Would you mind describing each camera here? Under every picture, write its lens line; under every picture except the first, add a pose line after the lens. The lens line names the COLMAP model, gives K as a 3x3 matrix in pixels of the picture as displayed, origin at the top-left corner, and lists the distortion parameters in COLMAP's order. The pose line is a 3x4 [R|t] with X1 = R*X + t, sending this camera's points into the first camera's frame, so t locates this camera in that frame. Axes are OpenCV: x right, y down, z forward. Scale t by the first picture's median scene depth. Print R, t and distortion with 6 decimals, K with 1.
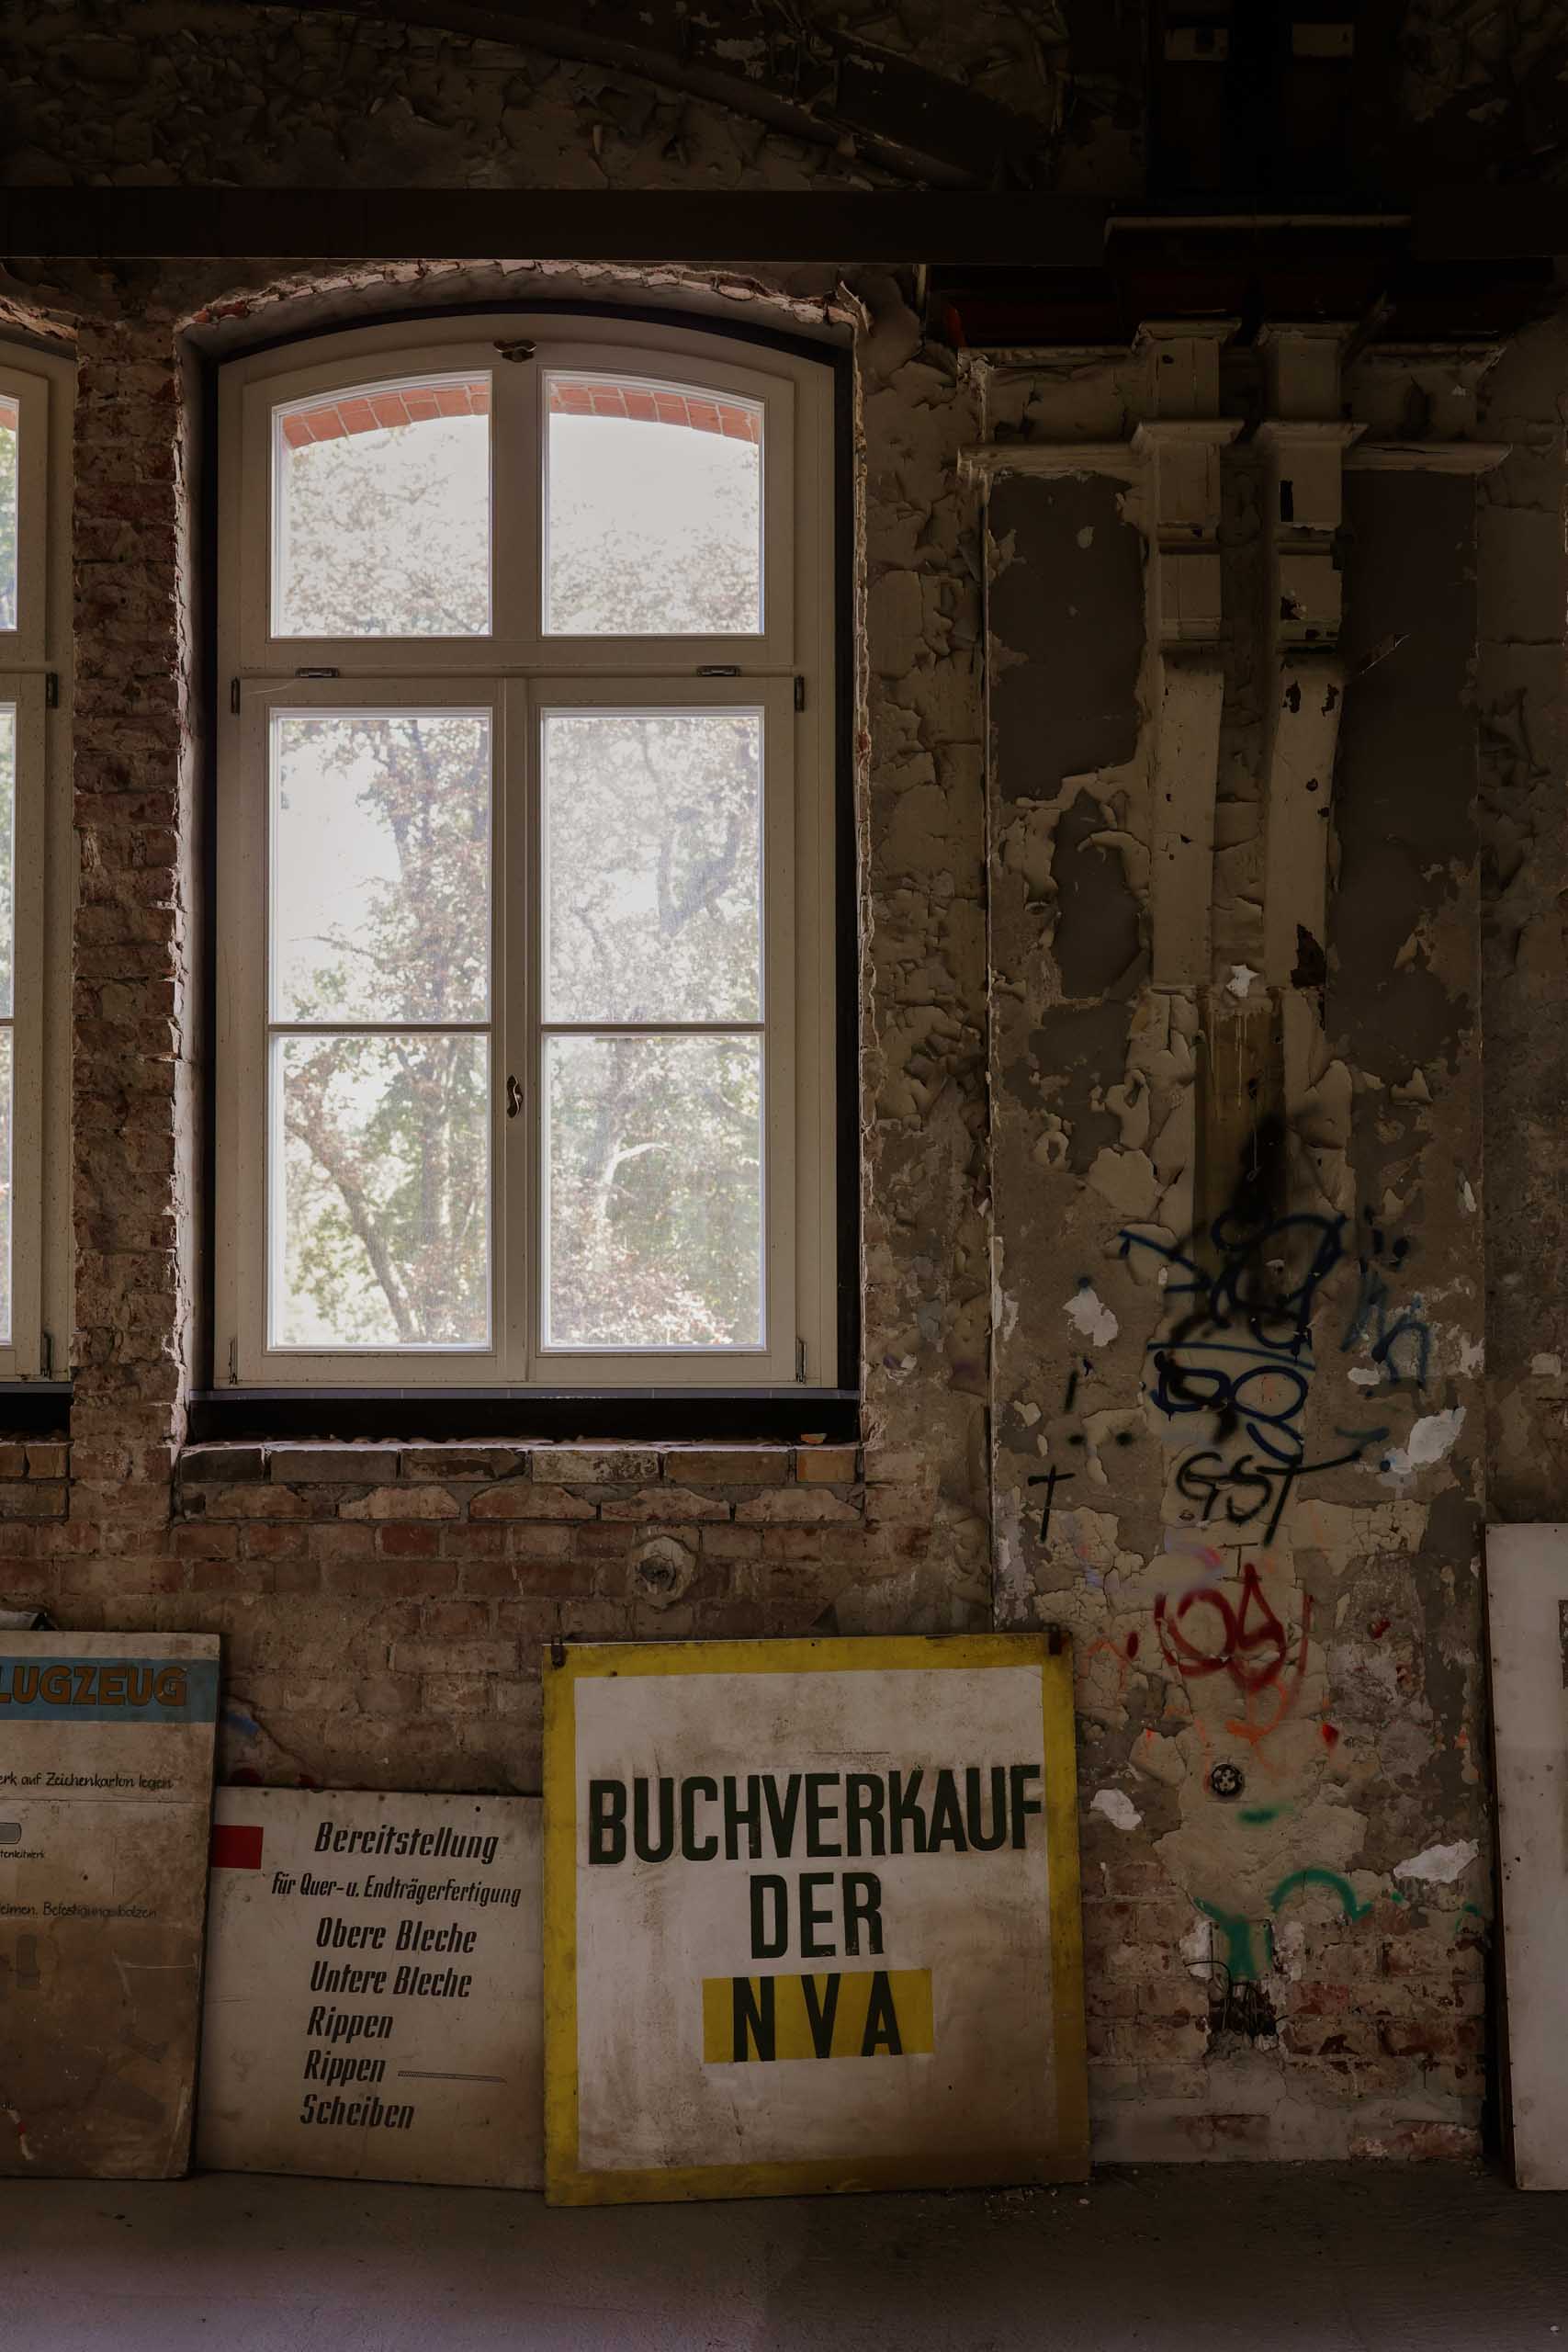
lens RADIAL K [[2449.1, 0, 778.4], [0, 2449.1, 1192.9], [0, 0, 1]] dist [0.012140, 0.000000]
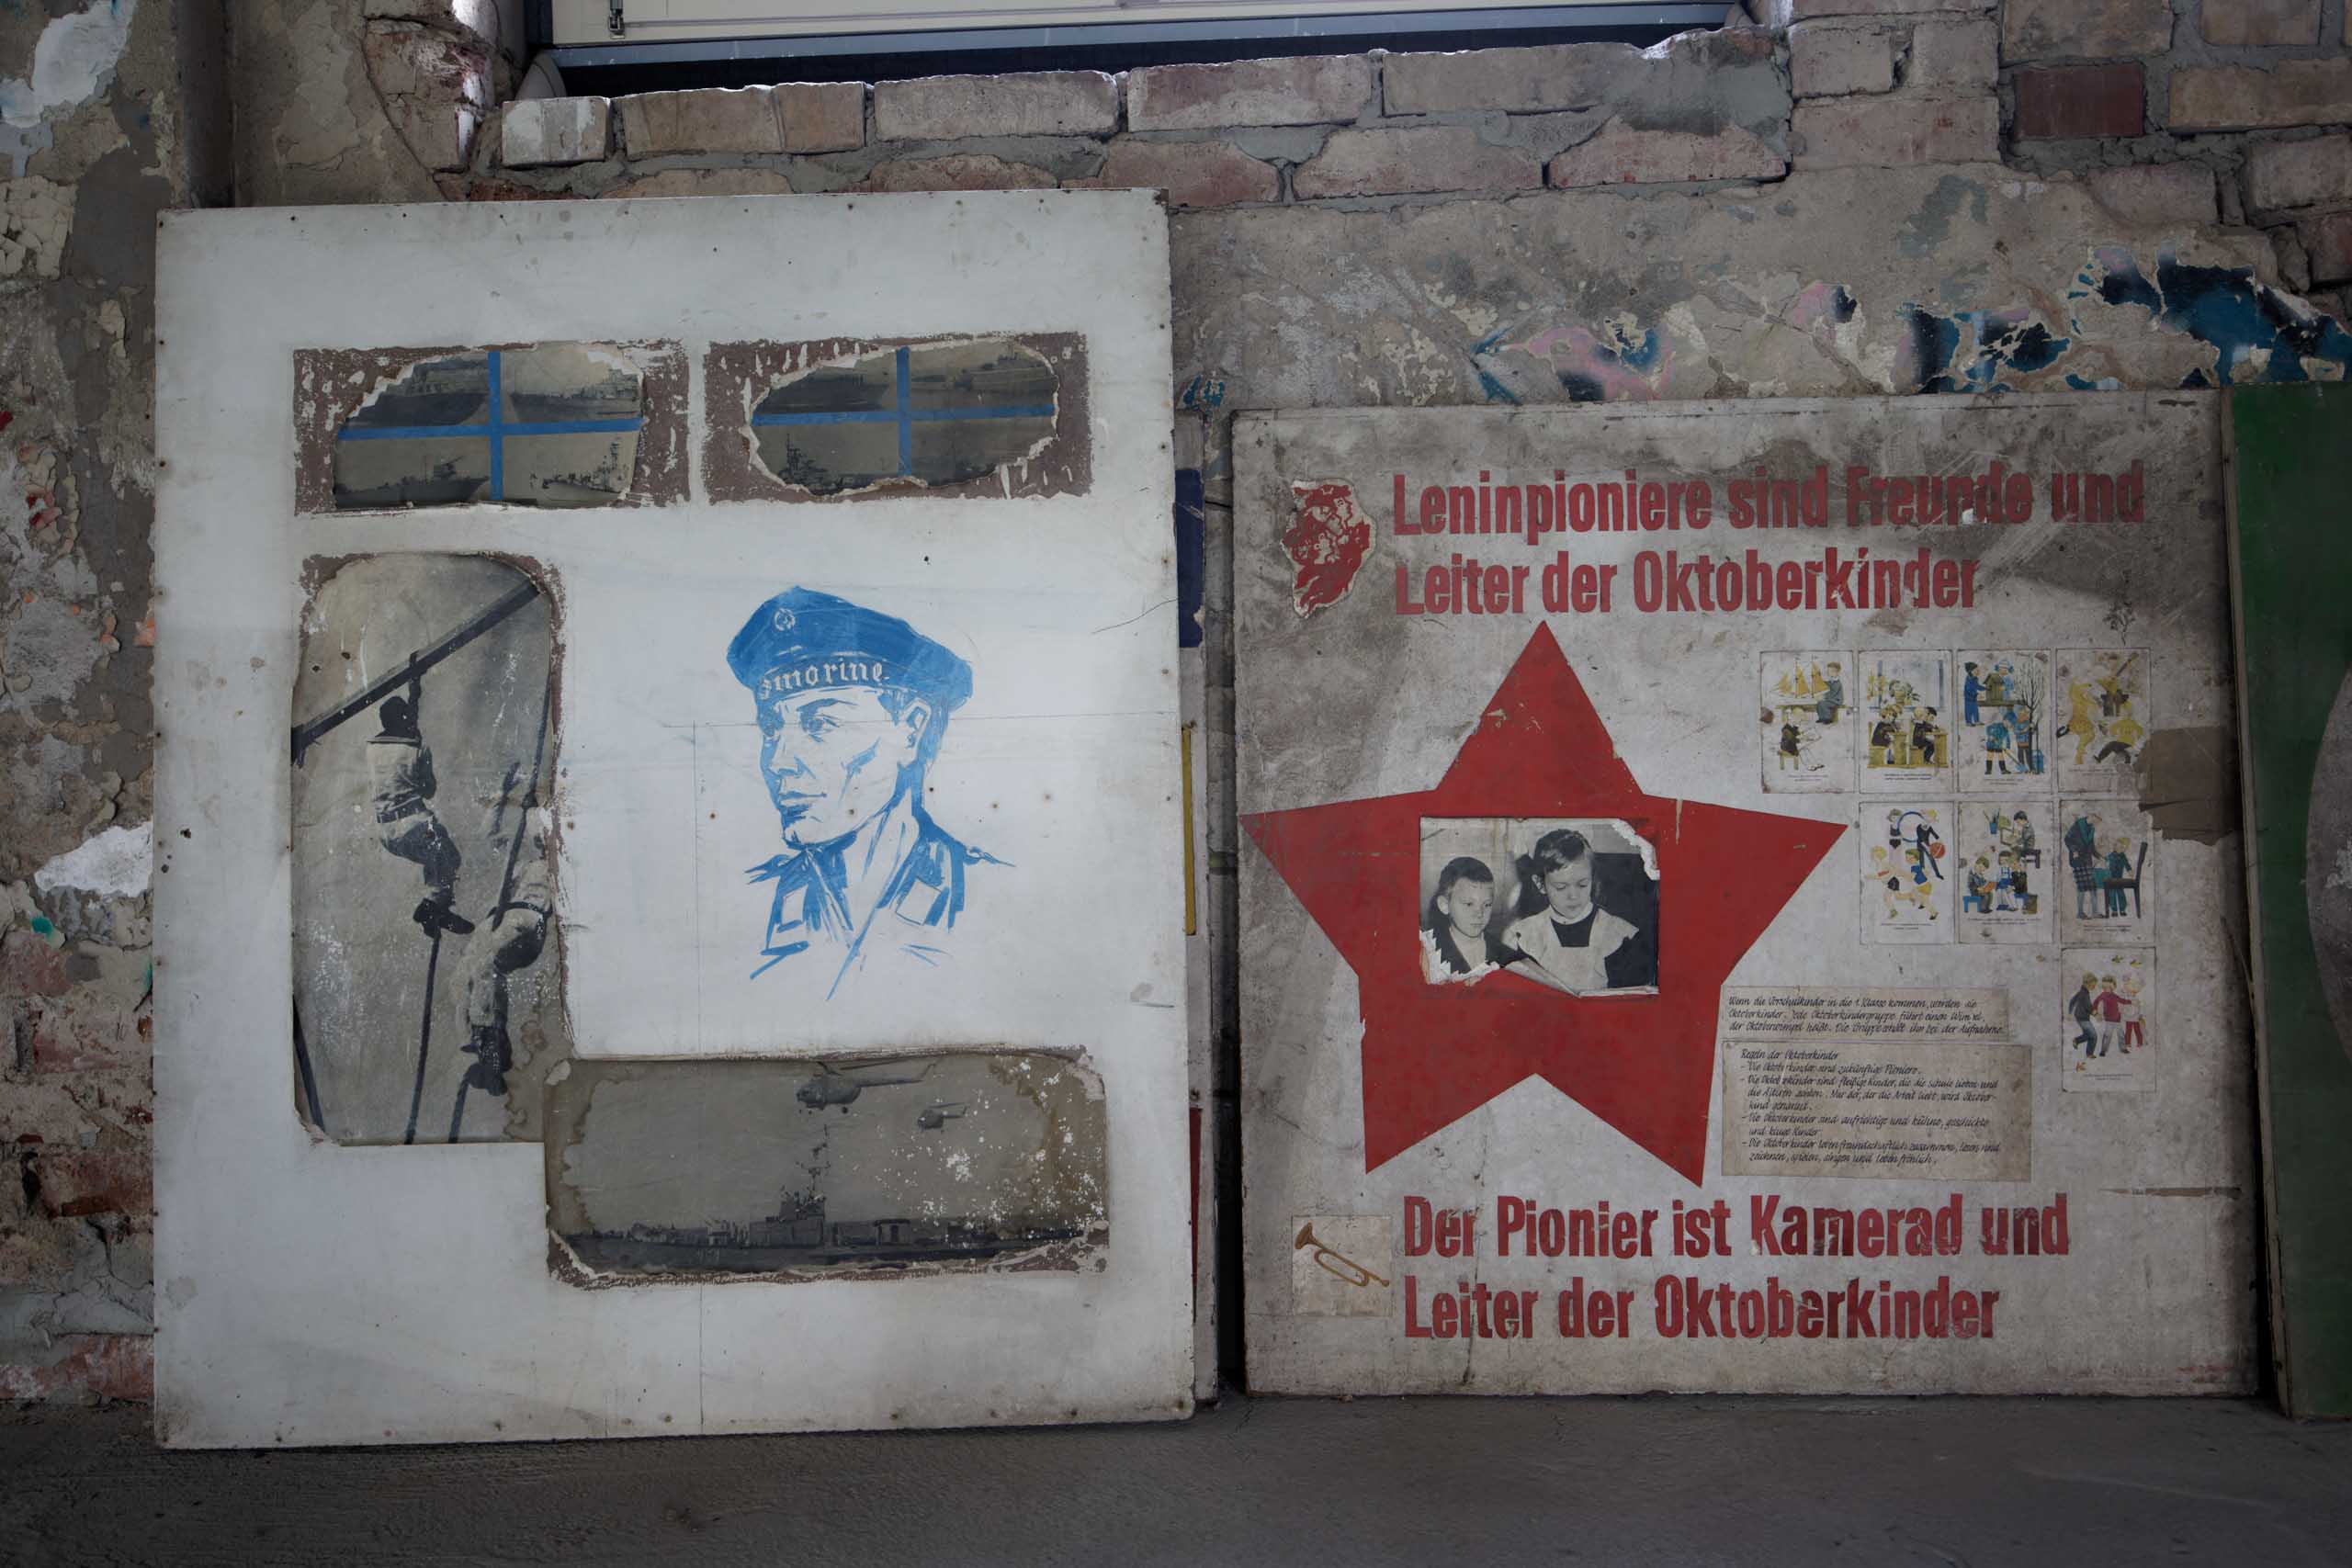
lens RADIAL K [[2327.6, 0, 1184.8], [0, 2327.6, 802.1], [0, 0, 1]] dist [-0.001685, 0.000000]
pose [[0.998251, -0.020648, -0.055399, 0.526915], [0.024645, 0.997066, 0.072470, 0.228445], [0.053740, -0.073708, 0.995831, 0.507494]]
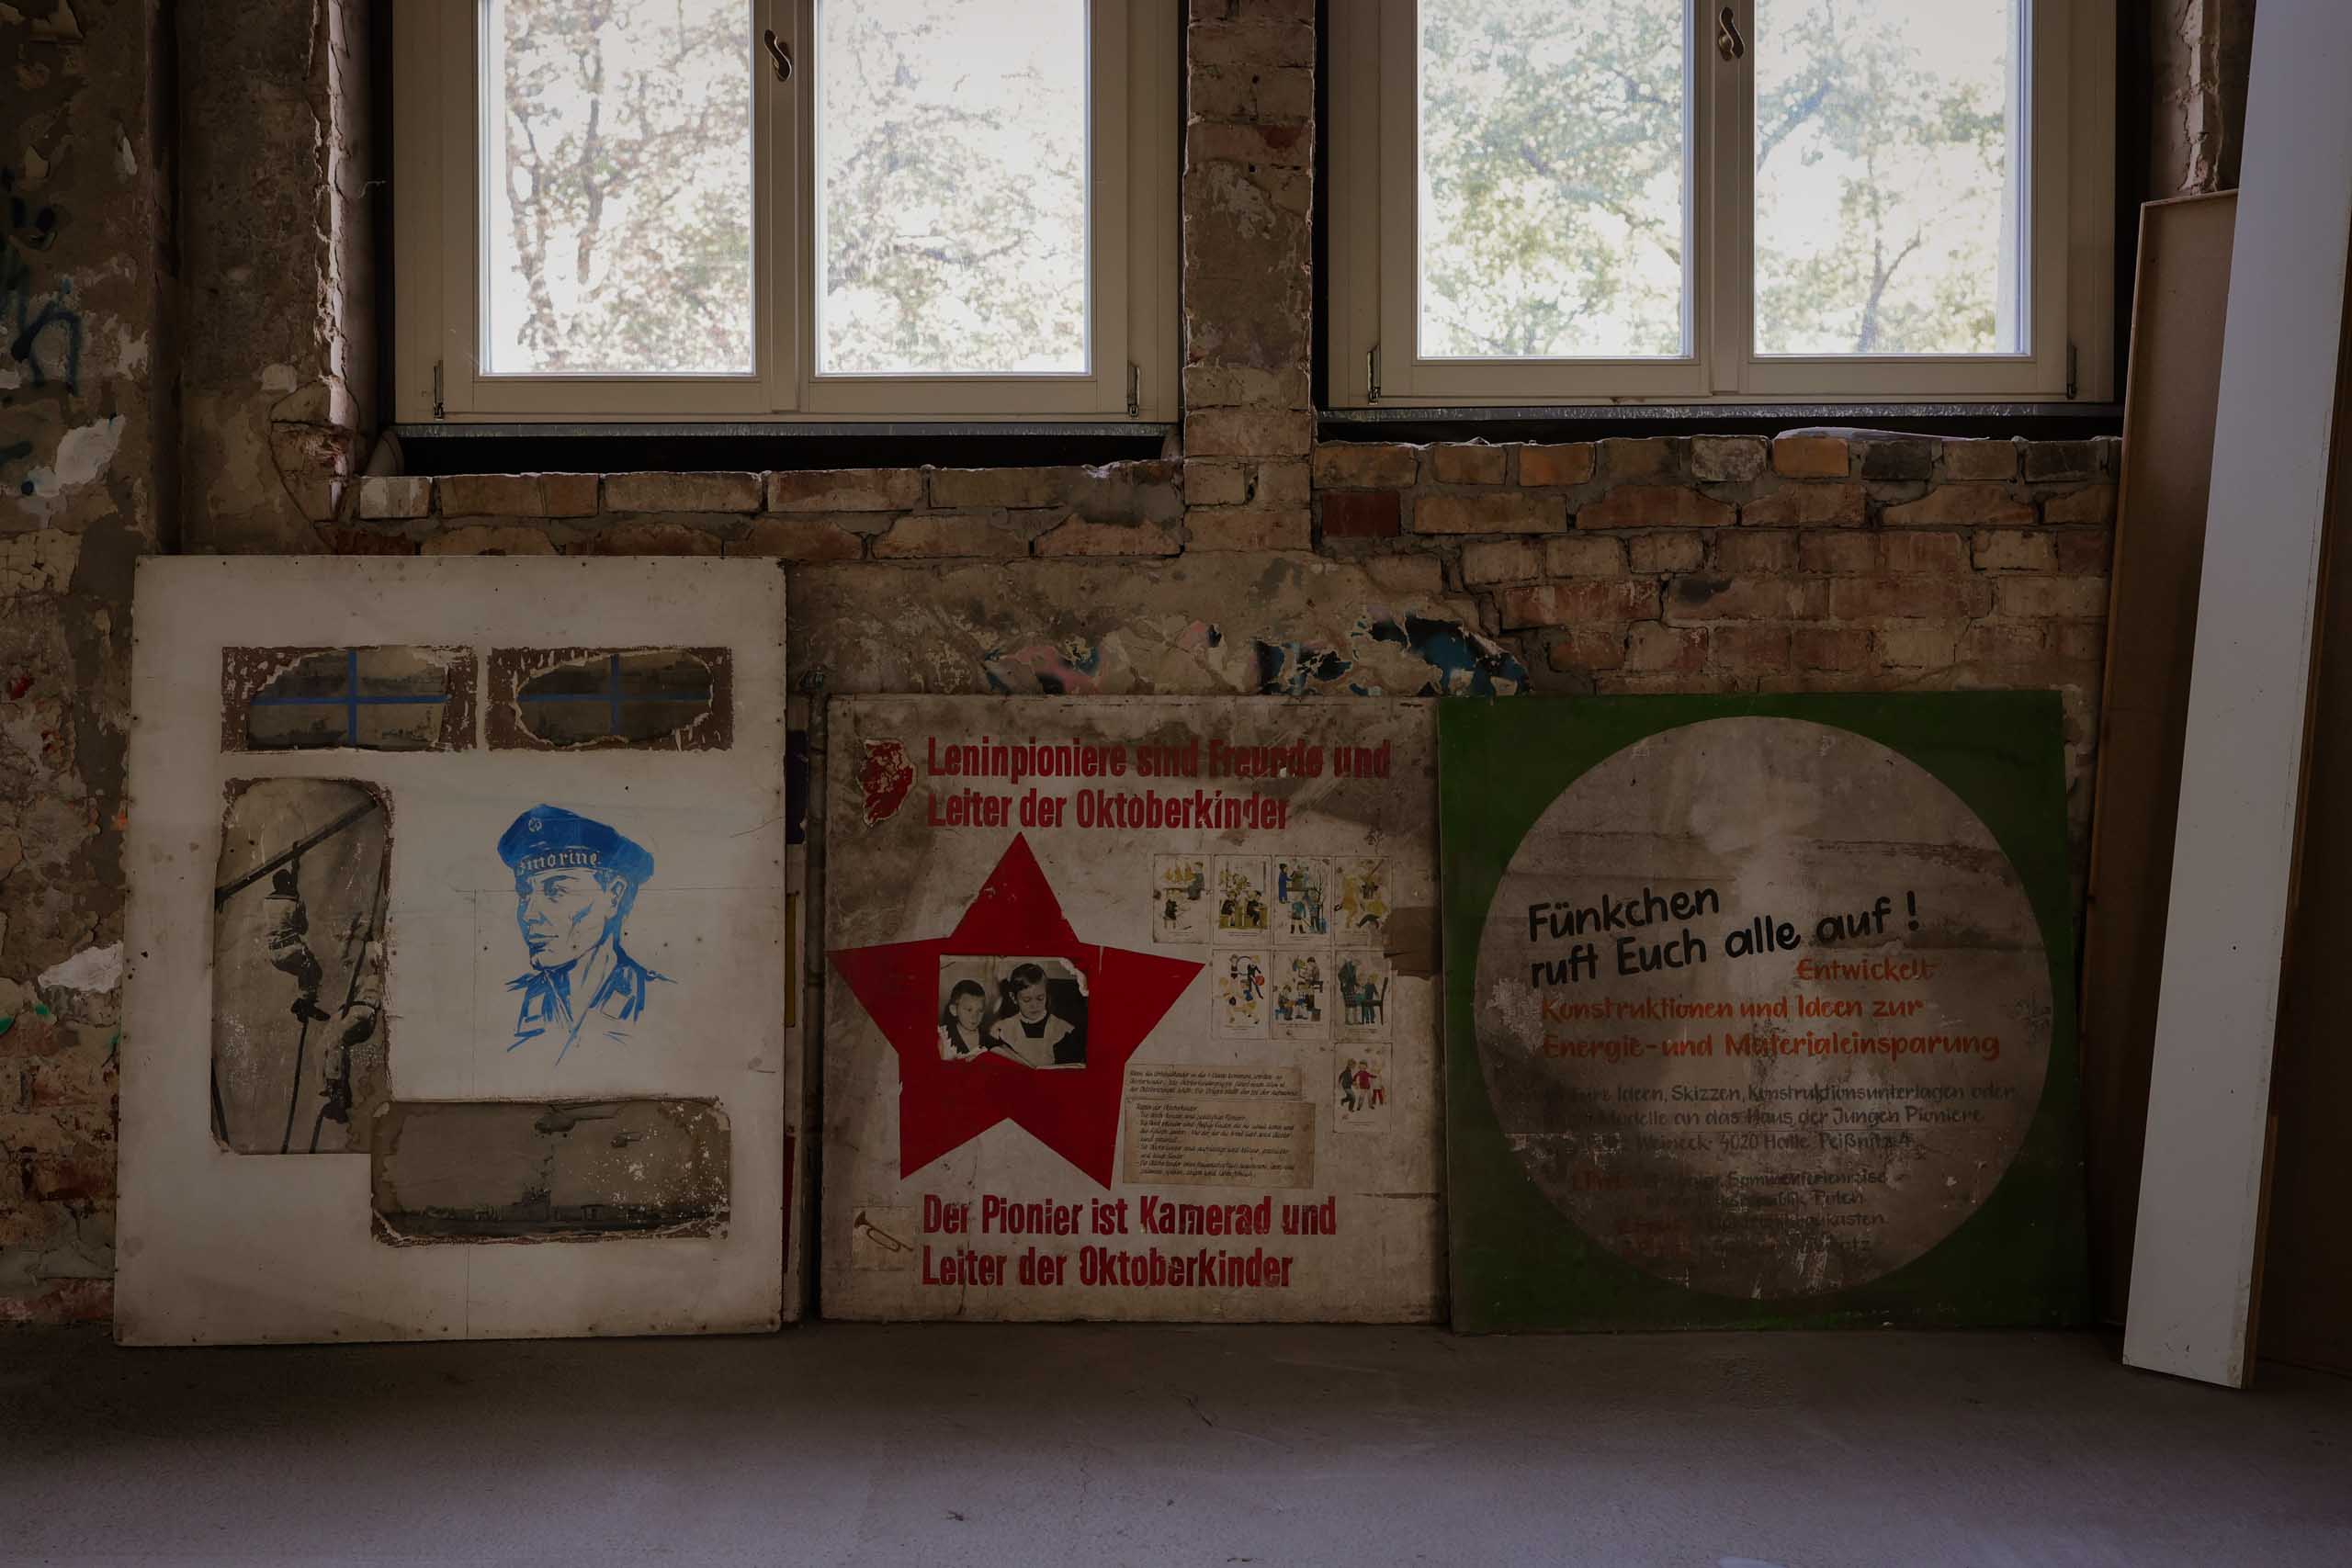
lens RADIAL K [[2449.1, 0, 1179.1], [0, 2449.1, 773.1], [0, 0, 1]] dist [0.012140, 0.000000]
pose [[0.999996, -0.002701, -0.000418, 0.631308], [0.002717, 0.998999, 0.044652, 0.170815], [0.000297, -0.044653, 0.999003, 0.179067]]
